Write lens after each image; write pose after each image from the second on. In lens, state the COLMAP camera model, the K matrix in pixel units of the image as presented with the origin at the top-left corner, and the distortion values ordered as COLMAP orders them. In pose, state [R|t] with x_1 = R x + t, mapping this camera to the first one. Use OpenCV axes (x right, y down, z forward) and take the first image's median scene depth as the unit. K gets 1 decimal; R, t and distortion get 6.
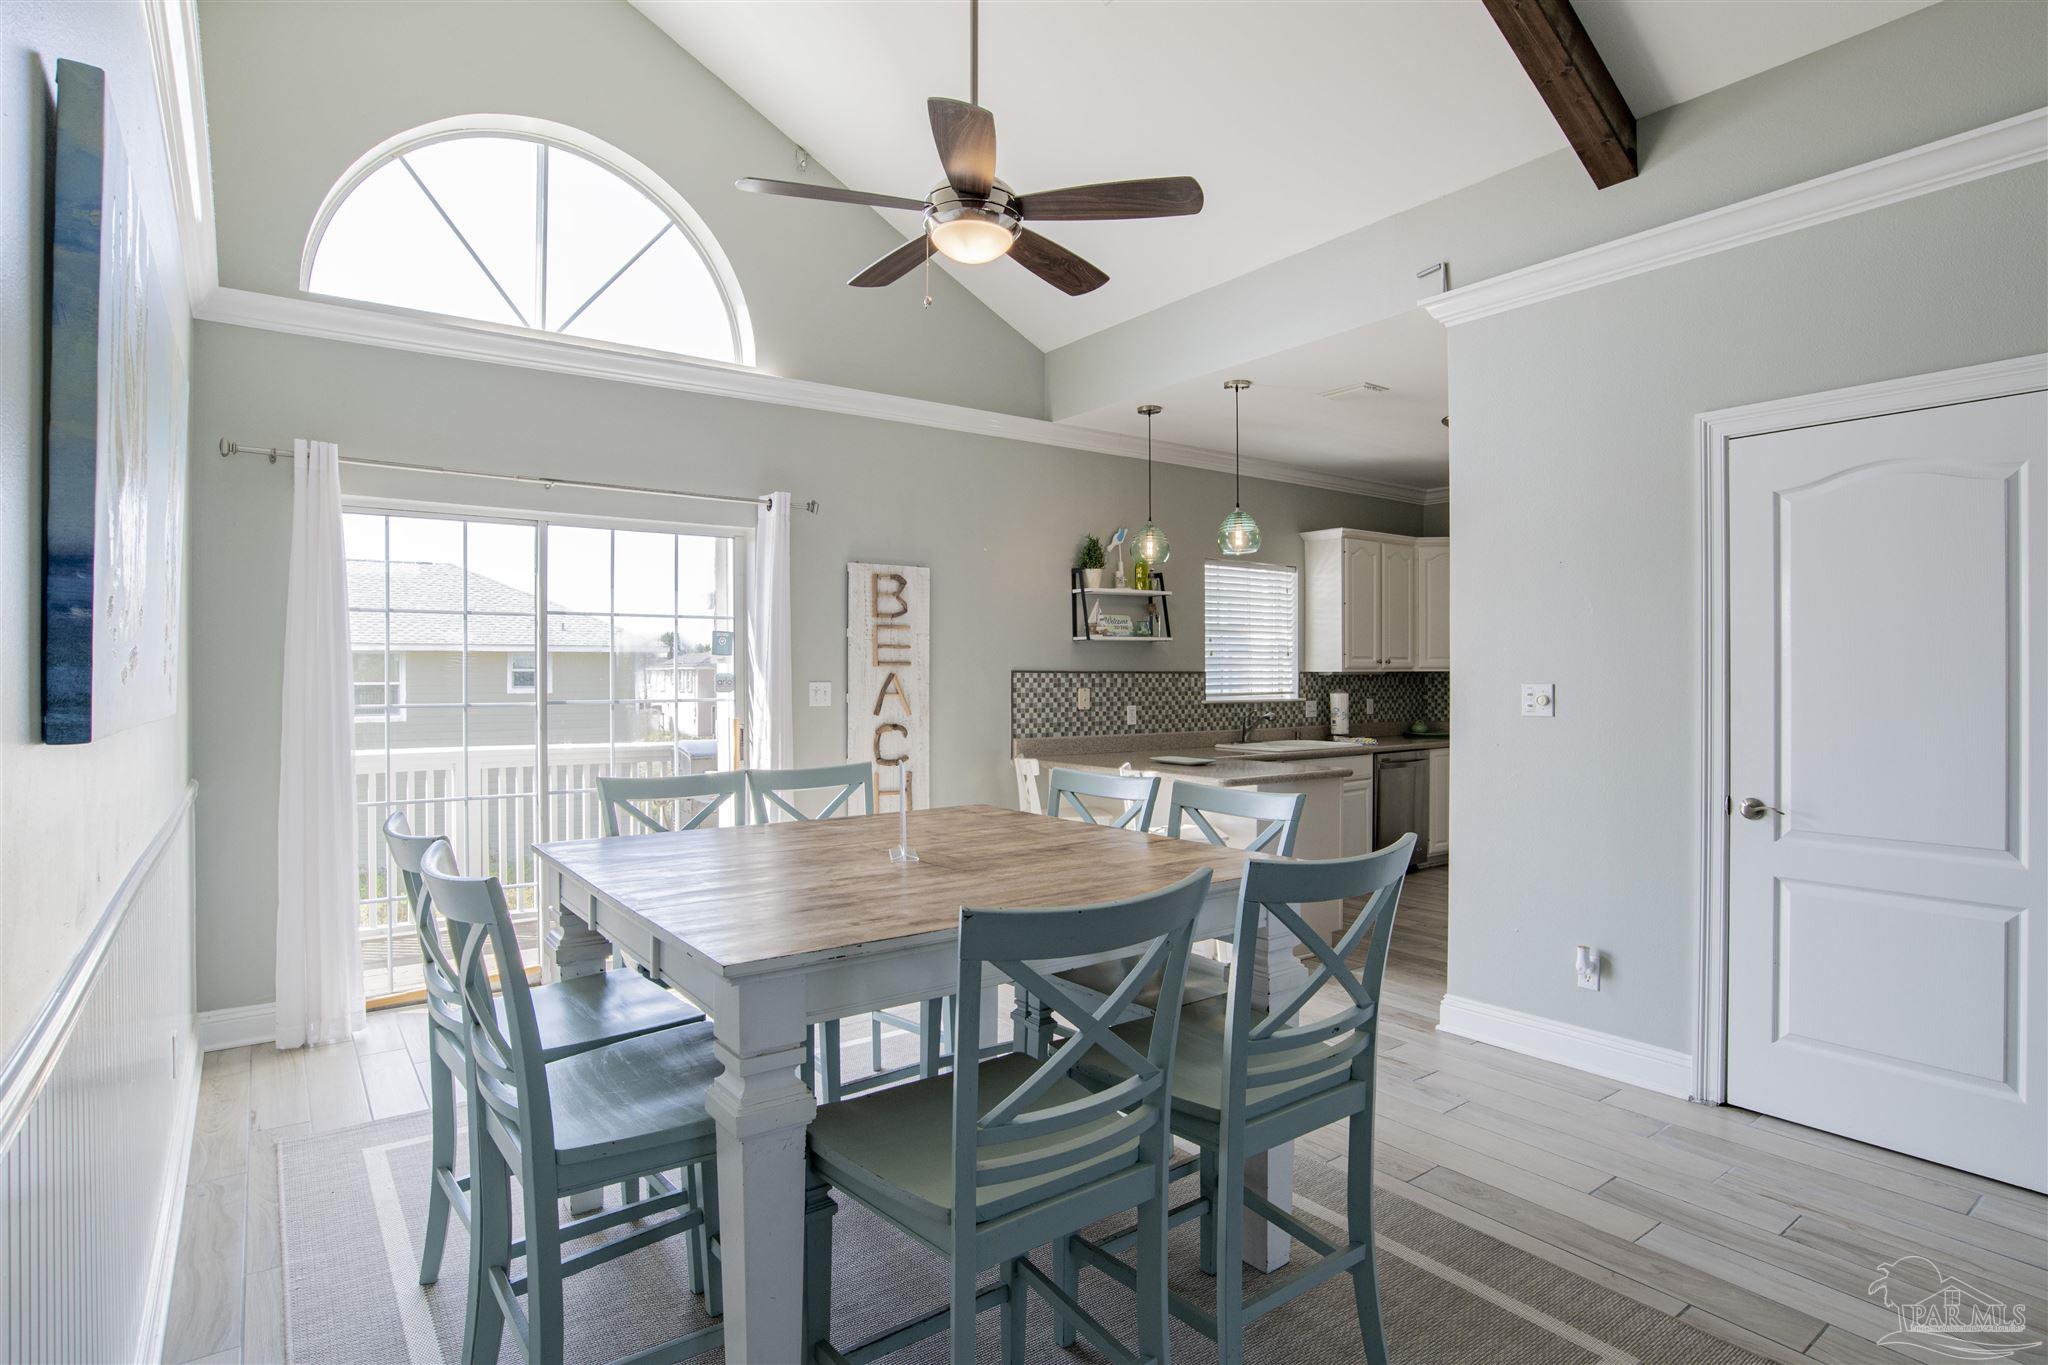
lens RADIAL K [[1061.9, 0, 1036.1], [0, 1061.9, 668.1], [0, 0, 1]] dist [-0.044363, 0.001922]
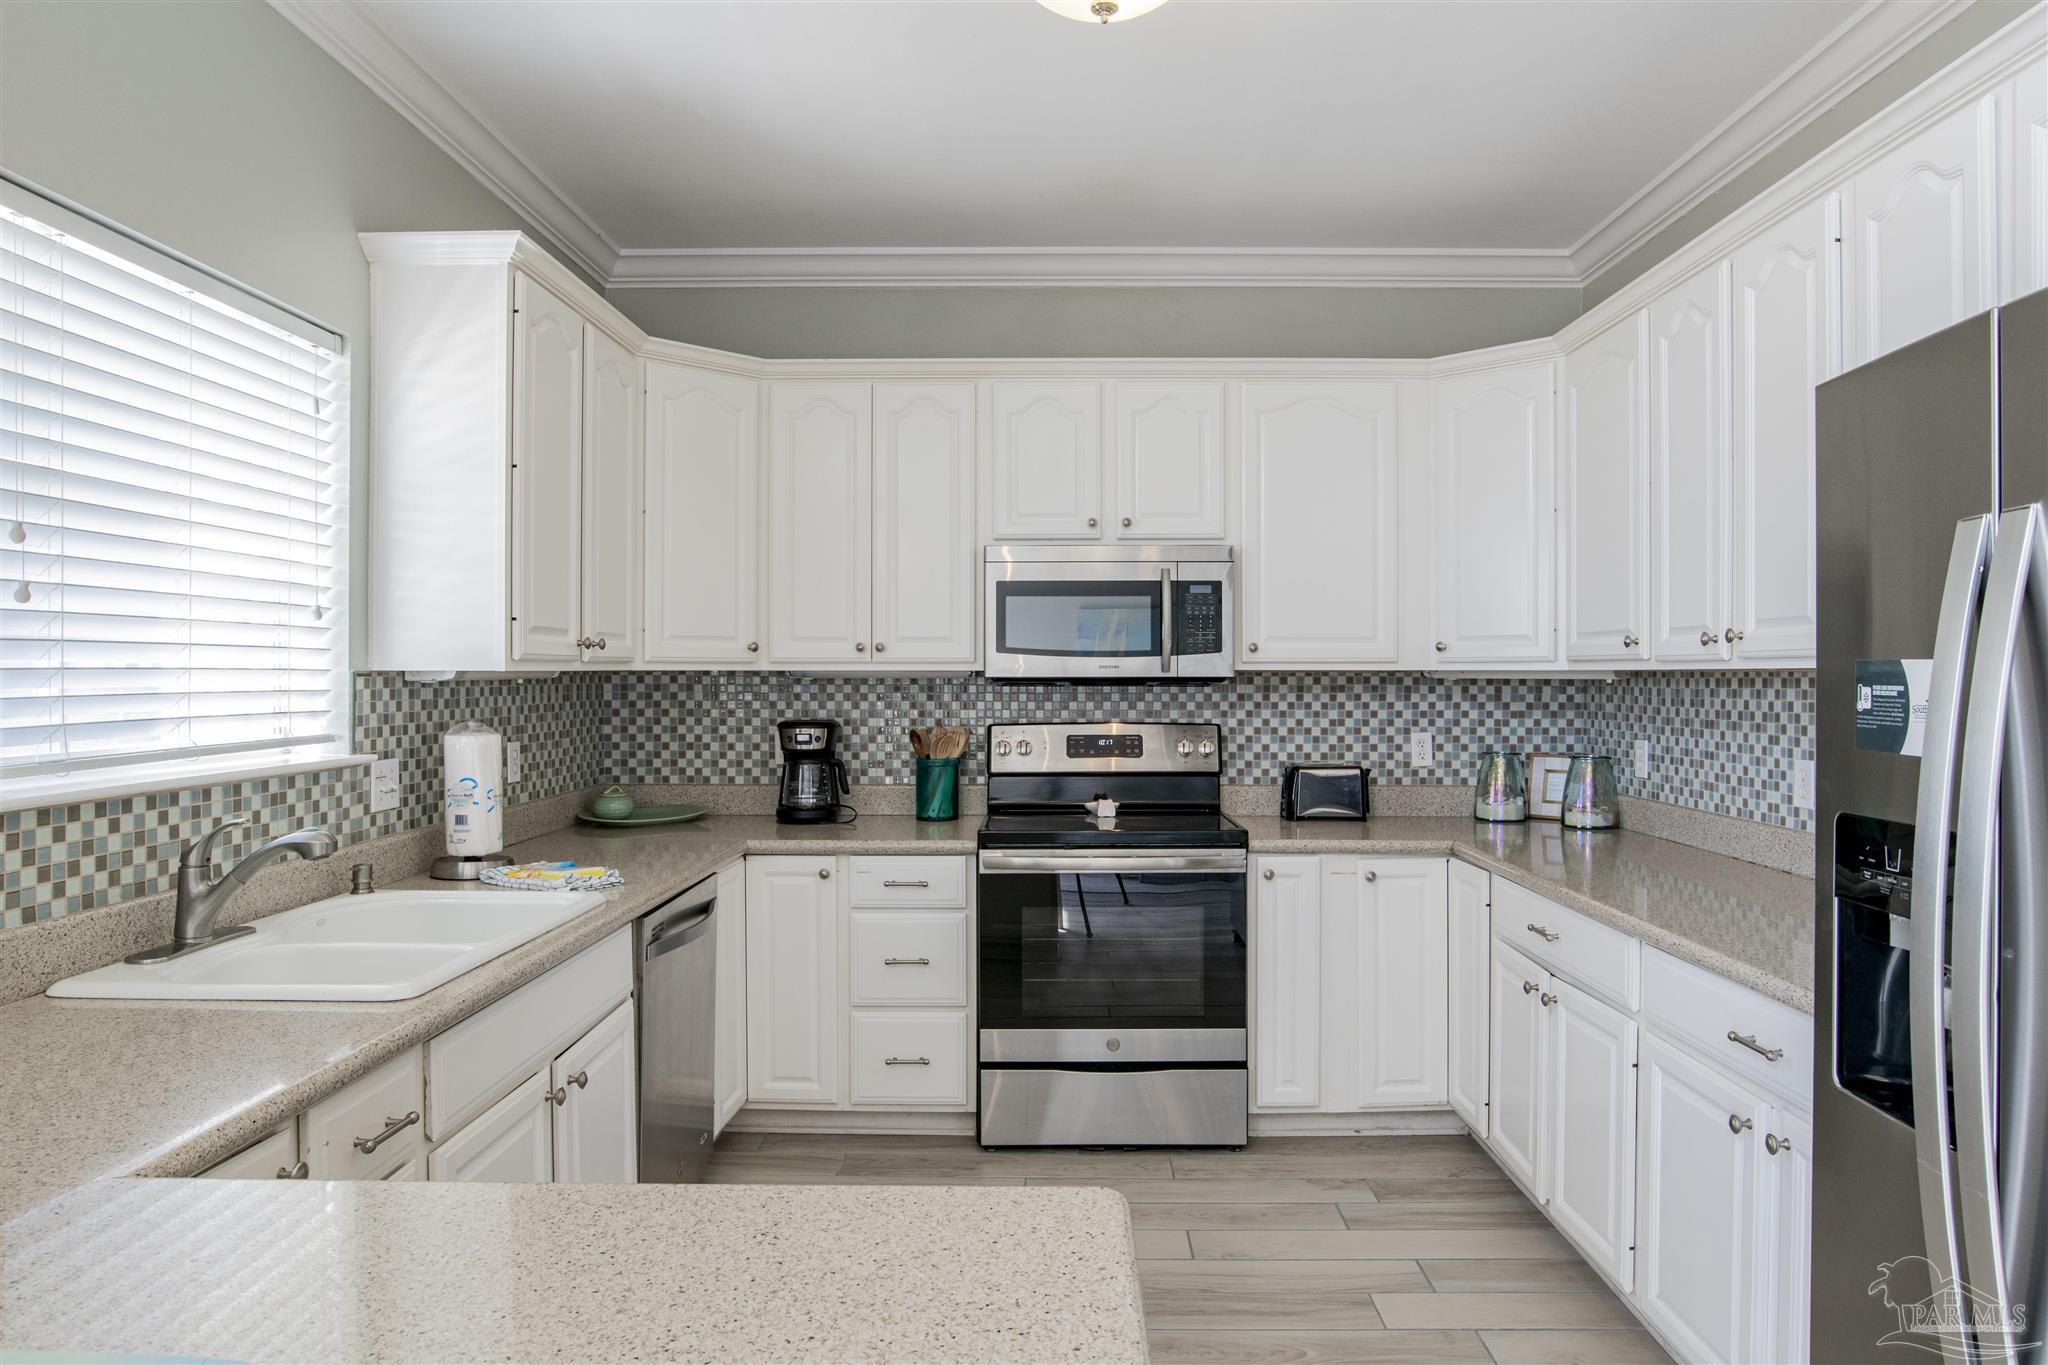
lens RADIAL K [[1268.2, 0, 1059.6], [0, 1268.2, 675.2], [0, 0, 1]] dist [-0.055418, 0.028691]
pose [[0.607279, 0.000734, 0.794488, 0.097646], [-0.006951, 0.999966, 0.004390, 0.001994], [-0.794458, -0.008188, 0.607264, 0.732240]]
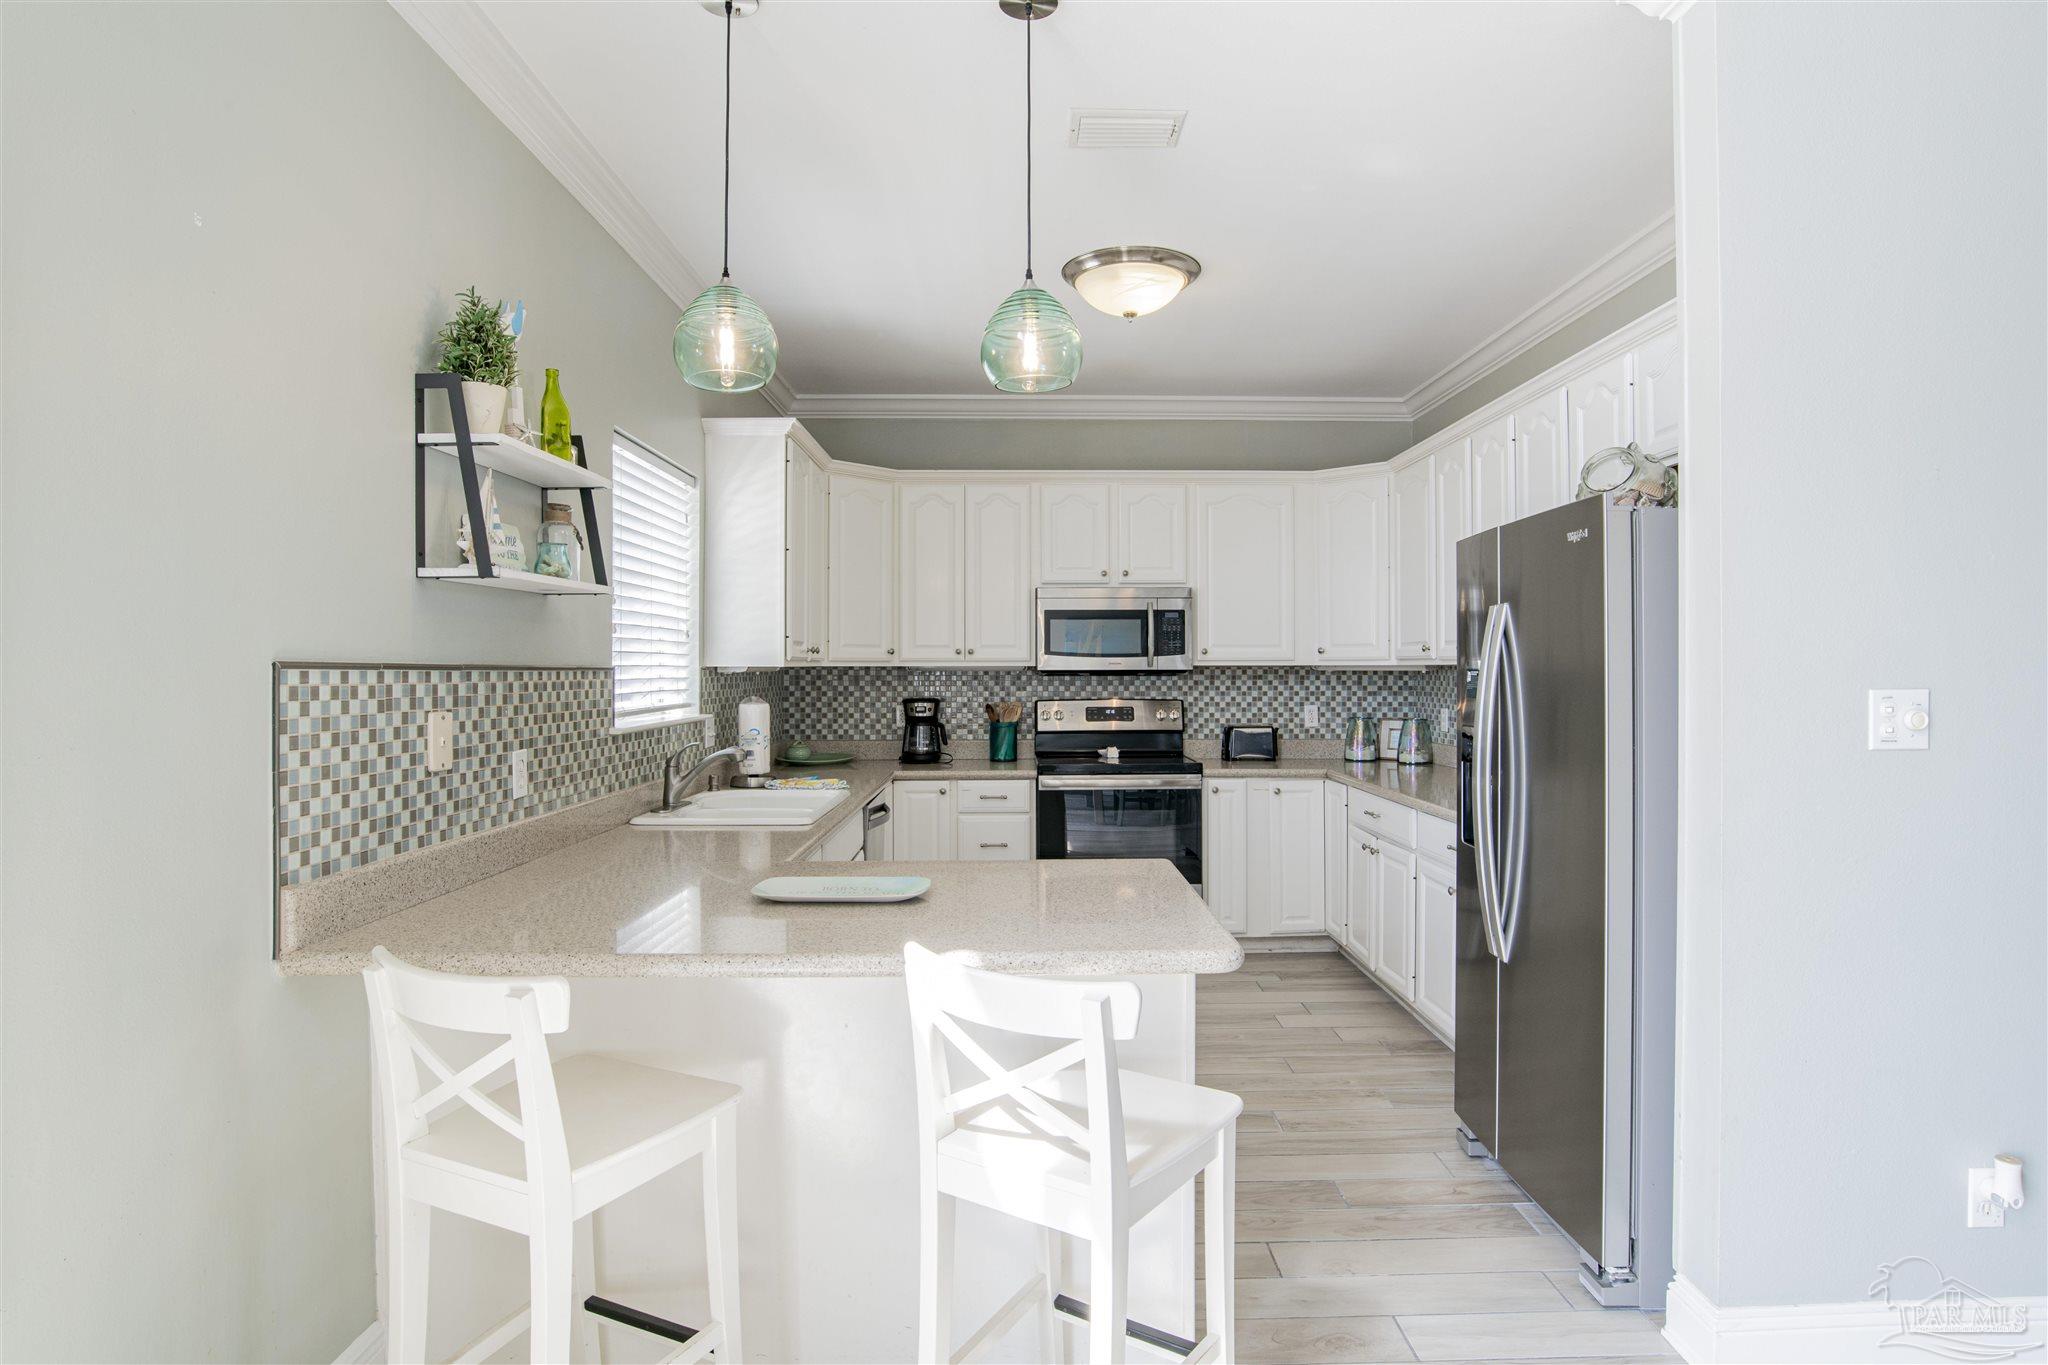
lens RADIAL K [[1114.8, 0, 1048.8], [0, 1114.8, 664.2], [0, 0, 1]] dist [-0.039059, 0.001127]
pose [[0.588210, 0.003789, 0.808699, -0.137110], [-0.005121, 0.999986, -0.000961, 0.002039], [-0.808692, -0.003576, 0.588221, 0.614965]]
